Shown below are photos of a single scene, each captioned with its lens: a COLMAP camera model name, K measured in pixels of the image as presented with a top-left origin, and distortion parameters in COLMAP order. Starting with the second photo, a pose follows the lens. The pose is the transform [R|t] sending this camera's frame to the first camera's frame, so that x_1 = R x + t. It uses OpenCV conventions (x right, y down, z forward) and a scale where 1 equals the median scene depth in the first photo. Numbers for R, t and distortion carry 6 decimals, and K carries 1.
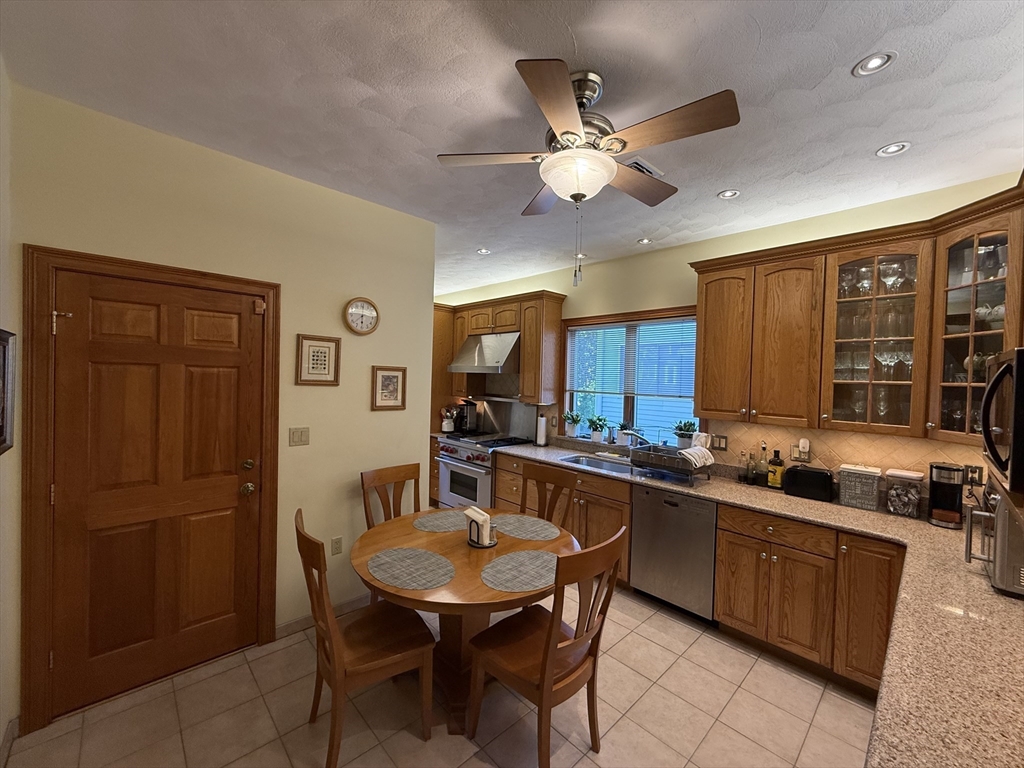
lens RADIAL K [[410.9, 0, 510.7], [0, 410.9, 381.9], [0, 0, 1]] dist [0.000811, -0.000114]
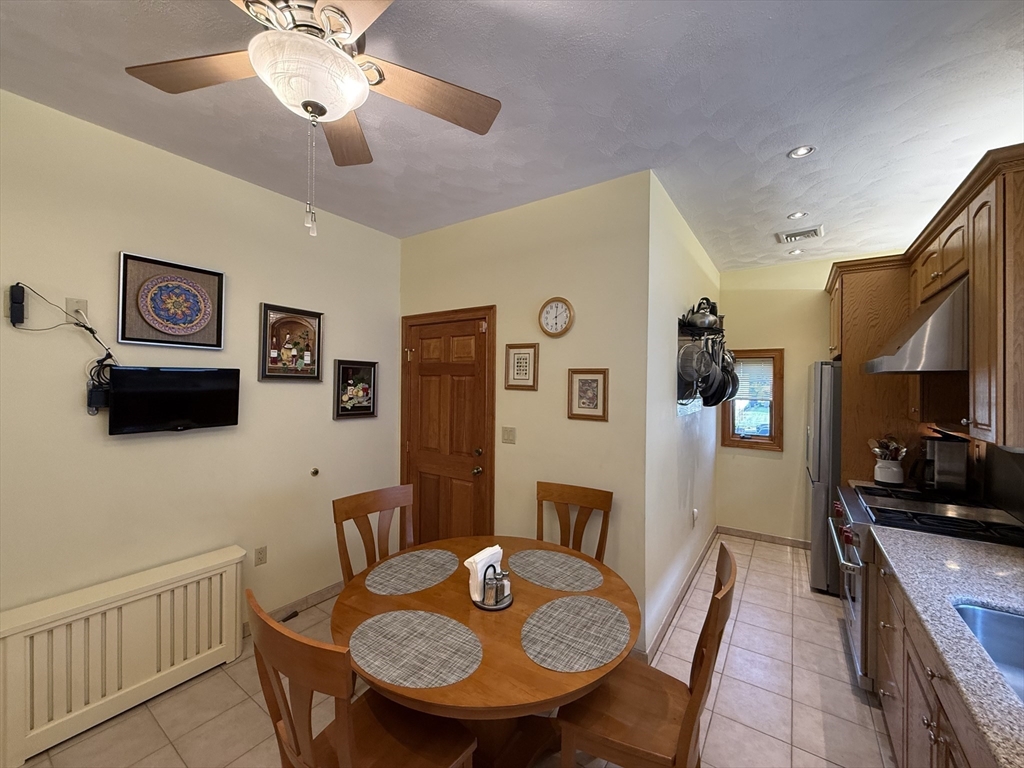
lens RADIAL K [[410.9, 0, 510.1], [0, 410.9, 384.9], [0, 0, 1]] dist [0.000811, -0.000114]
pose [[0.198147, -0.019519, -0.979978, 0.566554], [-0.015666, 0.999611, -0.023078, 0.020254], [0.980047, 0.019925, 0.197764, 0.752373]]
